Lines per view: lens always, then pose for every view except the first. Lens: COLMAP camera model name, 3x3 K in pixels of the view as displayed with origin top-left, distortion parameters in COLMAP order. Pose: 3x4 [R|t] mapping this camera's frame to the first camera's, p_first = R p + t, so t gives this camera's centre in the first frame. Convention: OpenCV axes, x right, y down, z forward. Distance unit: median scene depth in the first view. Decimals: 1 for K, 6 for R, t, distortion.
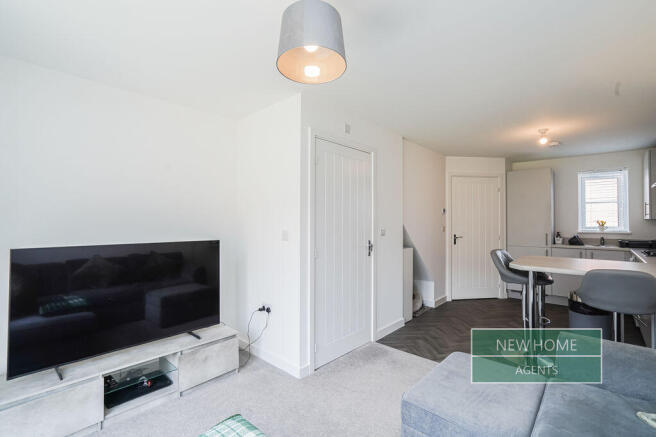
lens RADIAL K [[307.0, 0, 328.0], [0, 307.0, 218.5], [0, 0, 1]] dist [-0.029637, 0.018570]
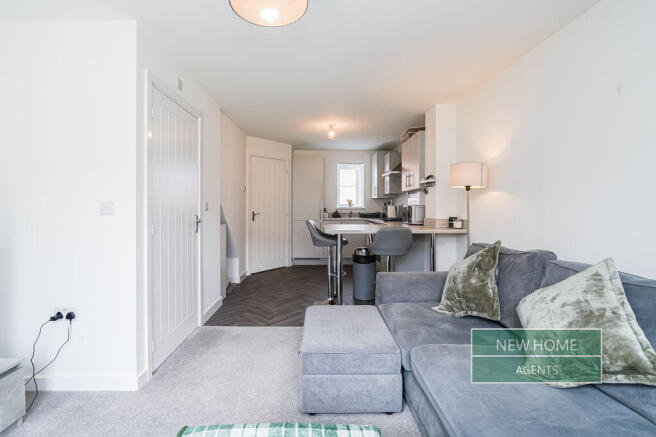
lens RADIAL K [[310.0, 0, 324.8], [0, 310.0, 208.9], [0, 0, 1]] dist [-0.001042, 0.000434]
pose [[0.734361, -0.011526, 0.678661, -0.188313], [-0.003644, 0.999774, 0.020922, 0.029115], [-0.678749, -0.017837, 0.734154, 0.069108]]
